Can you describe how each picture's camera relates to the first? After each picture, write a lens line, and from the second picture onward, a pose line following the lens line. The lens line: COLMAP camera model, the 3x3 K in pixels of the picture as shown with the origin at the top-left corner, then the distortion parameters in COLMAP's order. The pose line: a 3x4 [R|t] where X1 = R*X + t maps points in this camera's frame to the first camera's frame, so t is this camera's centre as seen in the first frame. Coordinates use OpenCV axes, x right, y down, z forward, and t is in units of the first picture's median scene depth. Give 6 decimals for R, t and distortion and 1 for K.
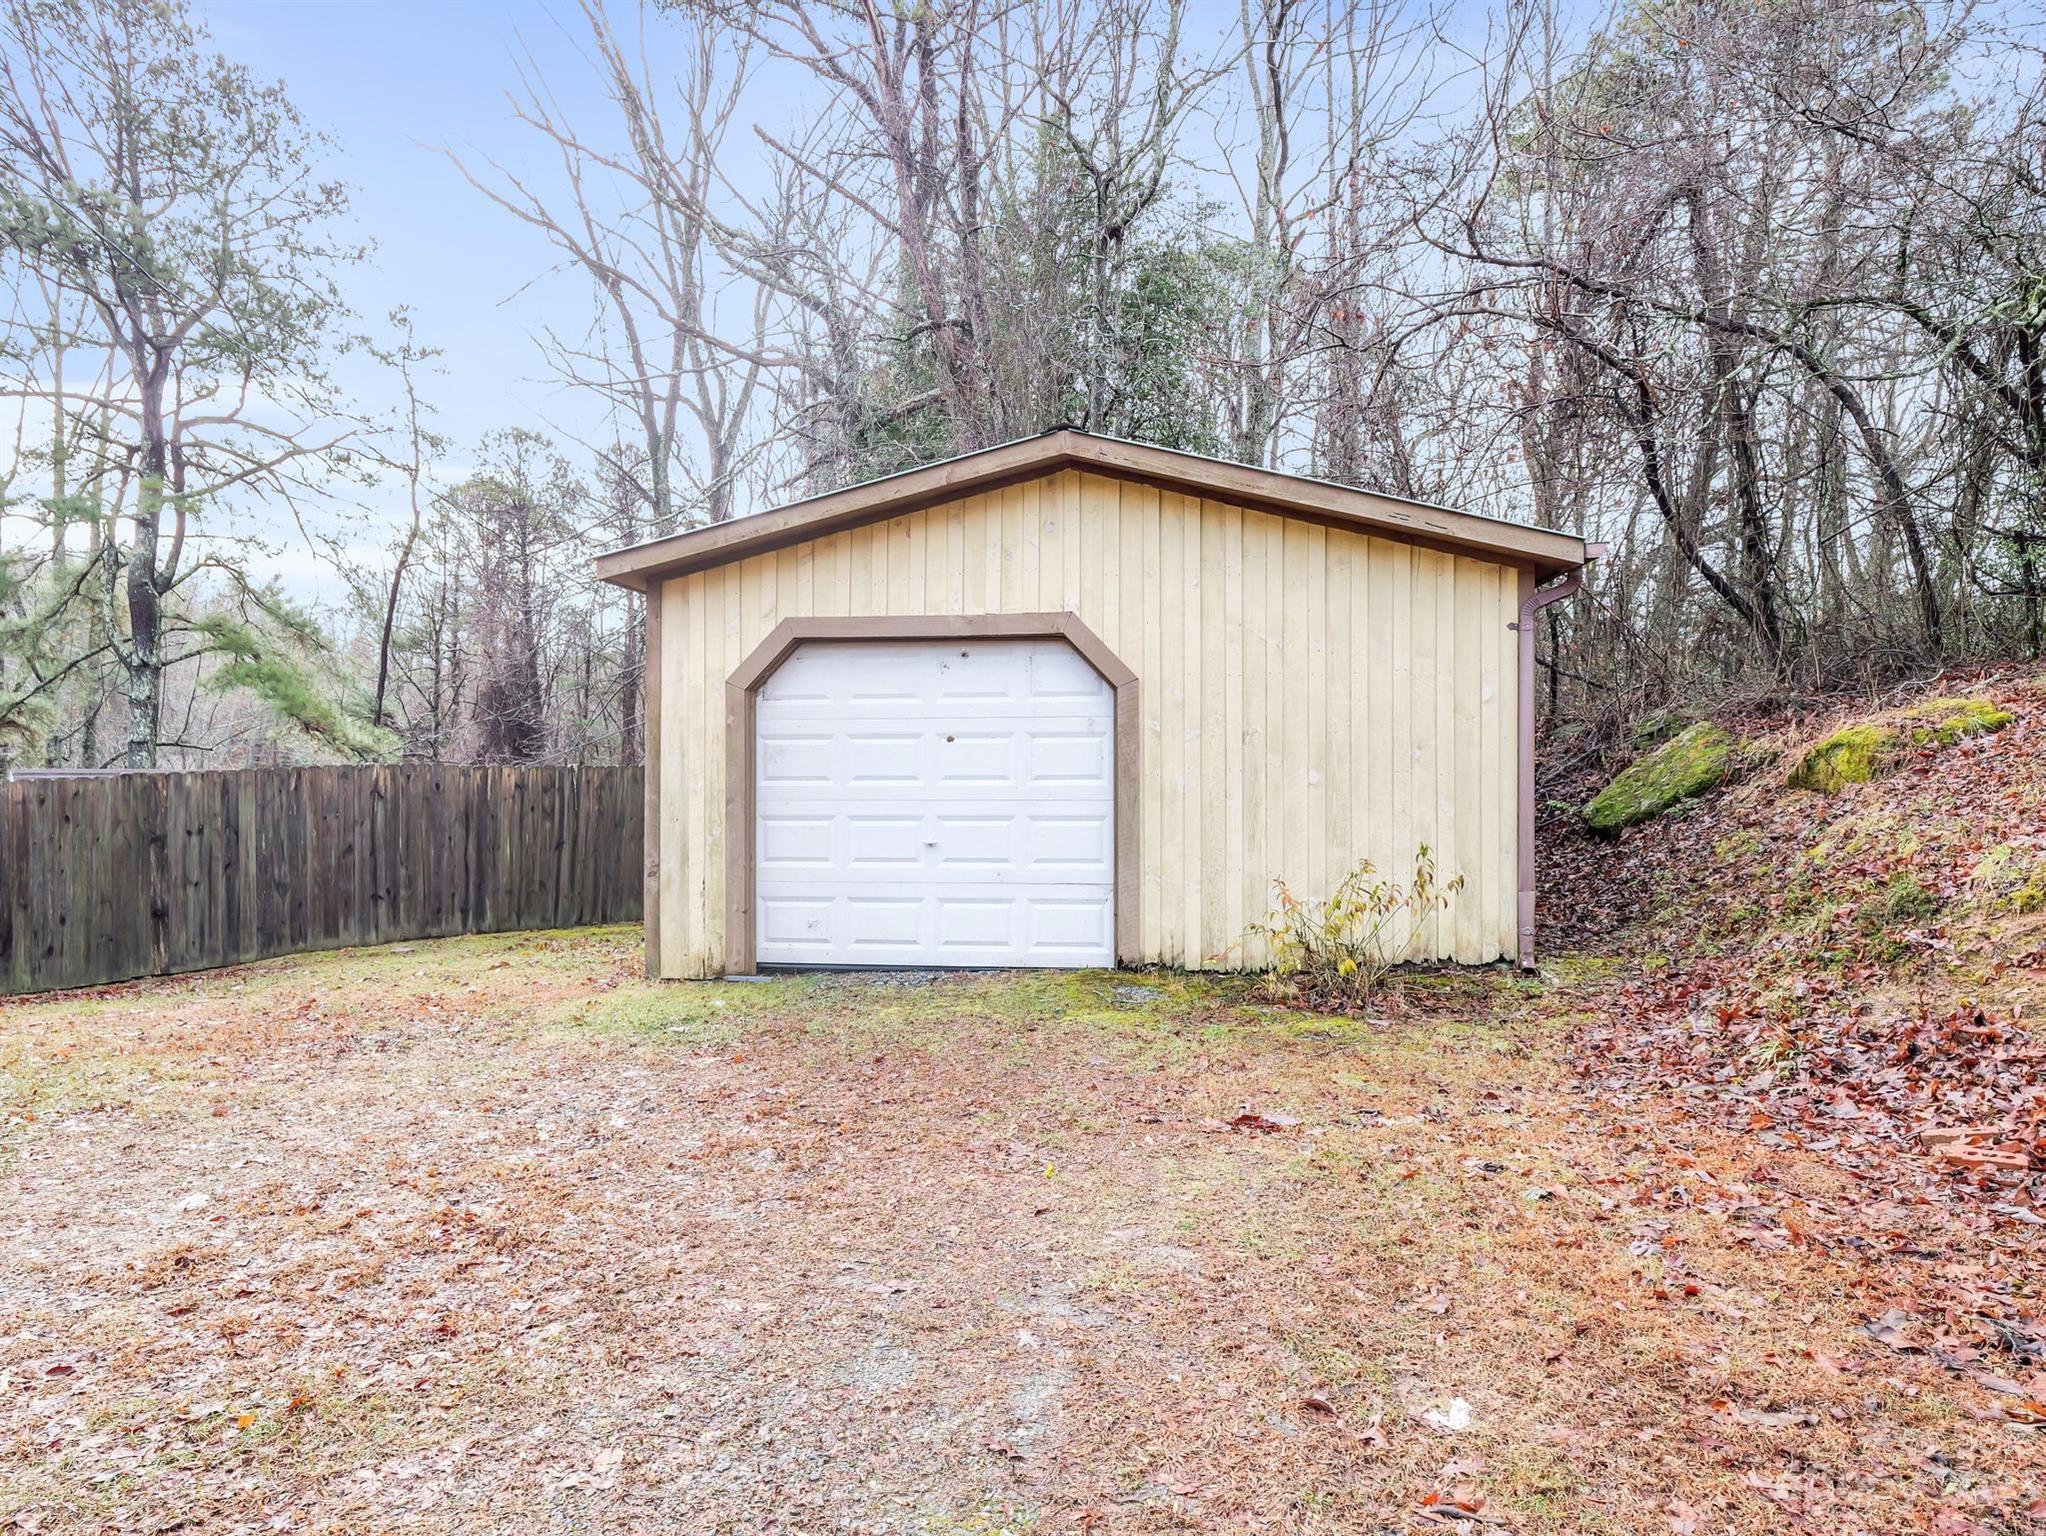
lens RADIAL K [[1307.4, 0, 1024.6], [0, 1307.4, 770.4], [0, 0, 1]] dist [-0.009534, -0.004516]
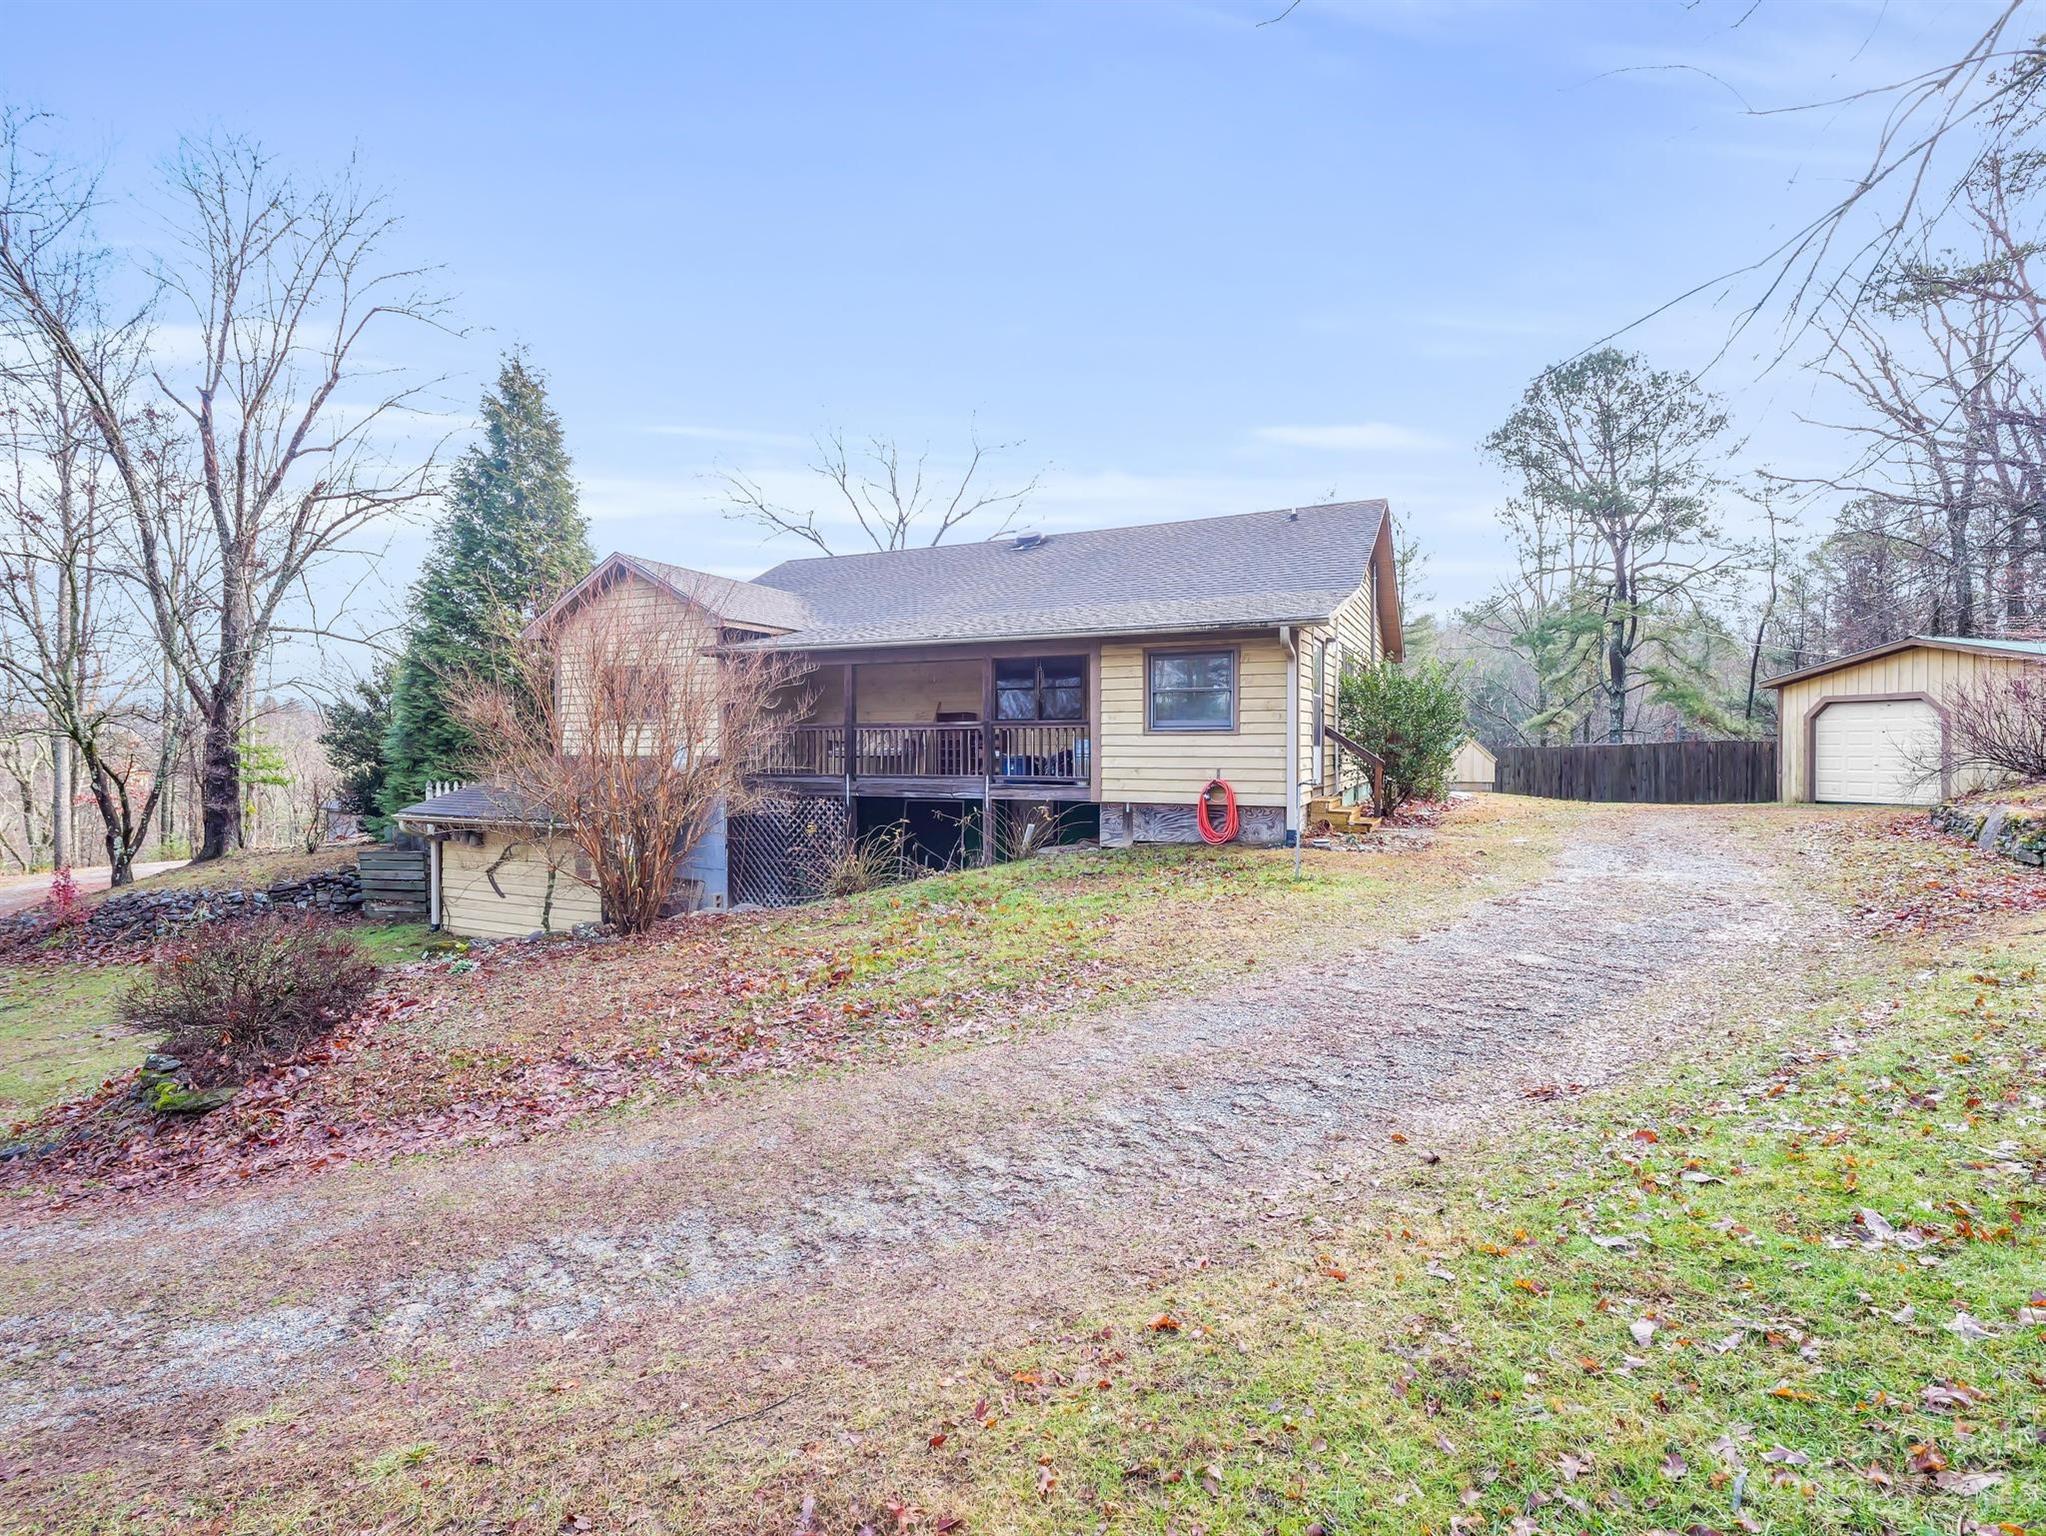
lens RADIAL K [[972.6, 0, 1023.2], [0, 972.6, 755.0], [0, 0, 1]] dist [-0.001571, -0.000499]
pose [[0.425176, 0.005960, -0.905091, 0.312212], [0.003742, 0.999958, 0.008342, 0.001324], [0.905103, -0.006934, 0.425136, -0.498569]]
